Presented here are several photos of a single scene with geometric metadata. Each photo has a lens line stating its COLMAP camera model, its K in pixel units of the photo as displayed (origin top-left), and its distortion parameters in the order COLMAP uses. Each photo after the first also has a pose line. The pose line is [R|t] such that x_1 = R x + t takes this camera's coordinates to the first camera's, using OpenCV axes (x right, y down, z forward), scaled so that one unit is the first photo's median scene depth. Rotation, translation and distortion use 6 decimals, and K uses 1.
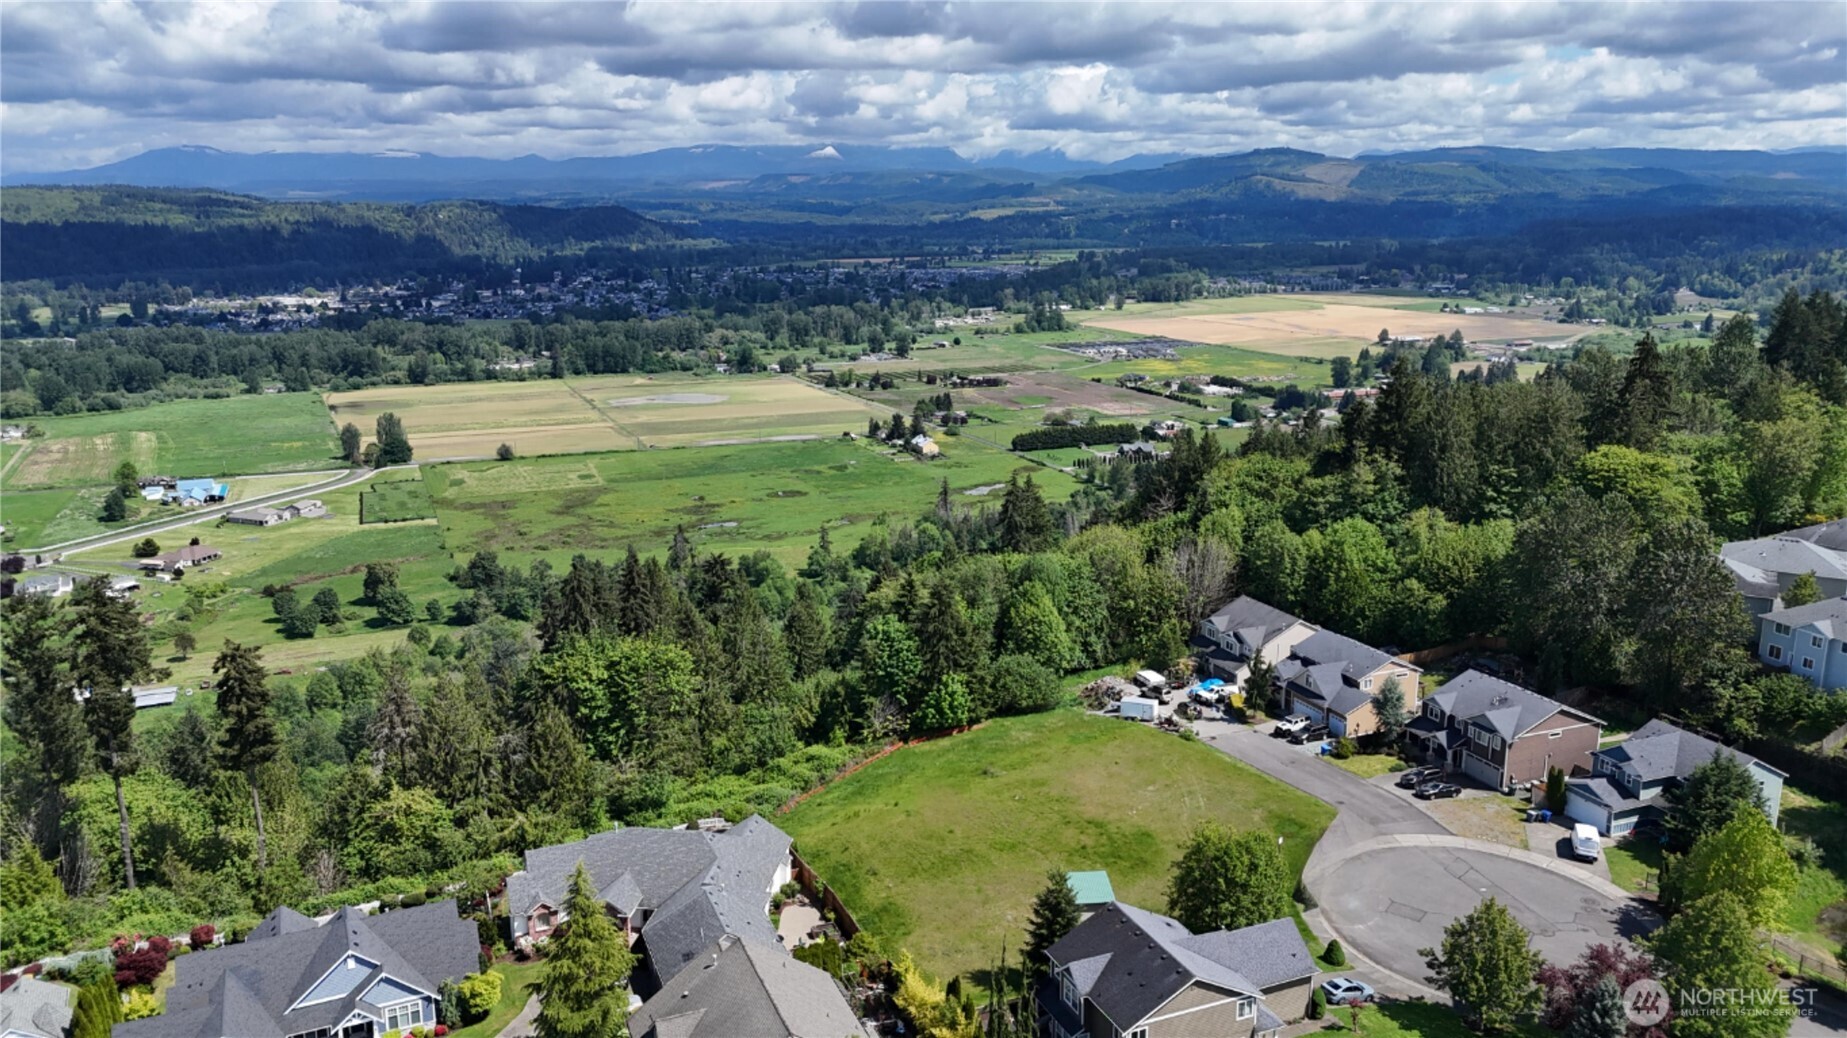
lens RADIAL K [[1348.3, 0, 952.3], [0, 1348.3, 543.3], [0, 0, 1]] dist [0.083866, -0.093274]
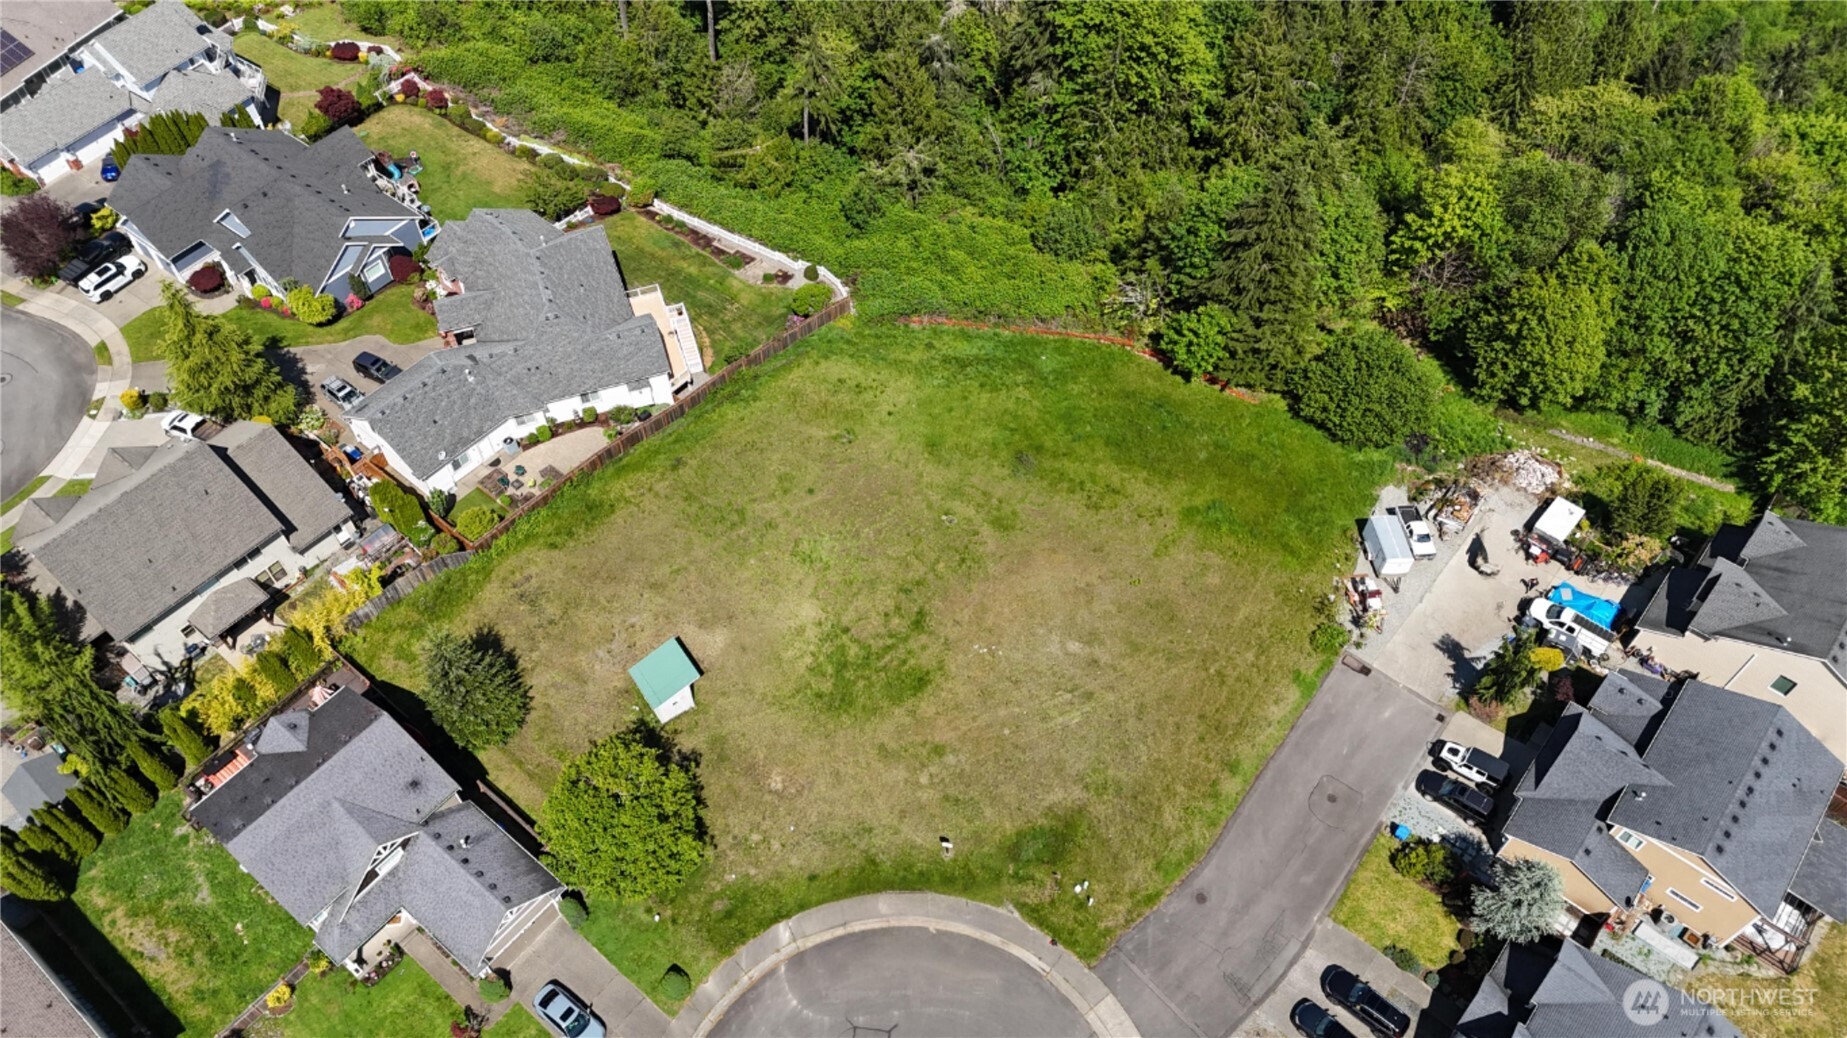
lens RADIAL K [[1348.9, 0, 929.6], [0, 1348.9, 518.6], [0, 0, 1]] dist [0.080632, -0.091750]
pose [[0.441814, 0.711104, -0.546929, 0.052099], [-0.202413, 0.672956, 0.711449, -0.038892], [0.873973, -0.203622, 0.441258, 0.077423]]
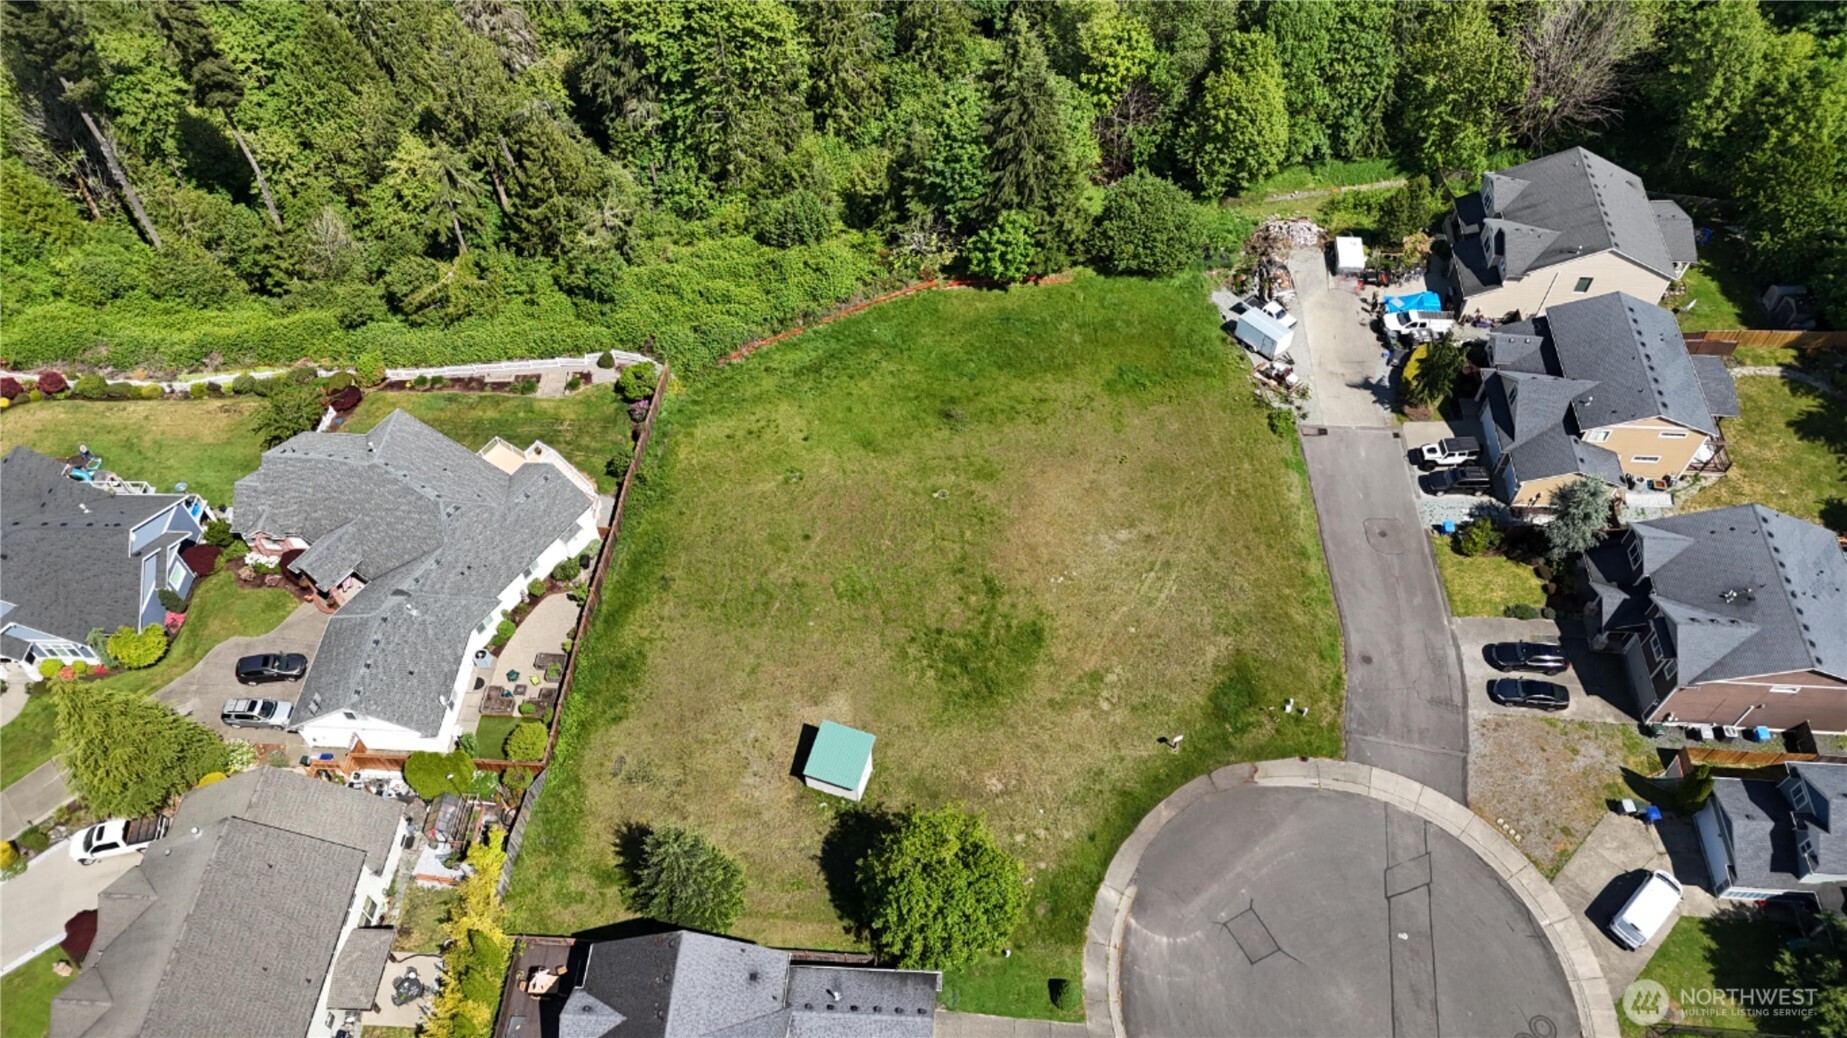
lens RADIAL K [[1348.9, 0, 929.6], [0, 1348.9, 518.6], [0, 0, 1]] dist [0.080632, -0.091750]
pose [[0.886199, 0.362786, -0.288162, 0.030771], [-0.093935, 0.749747, 0.655024, -0.033892], [0.453682, -0.553413, 0.698503, 0.054256]]
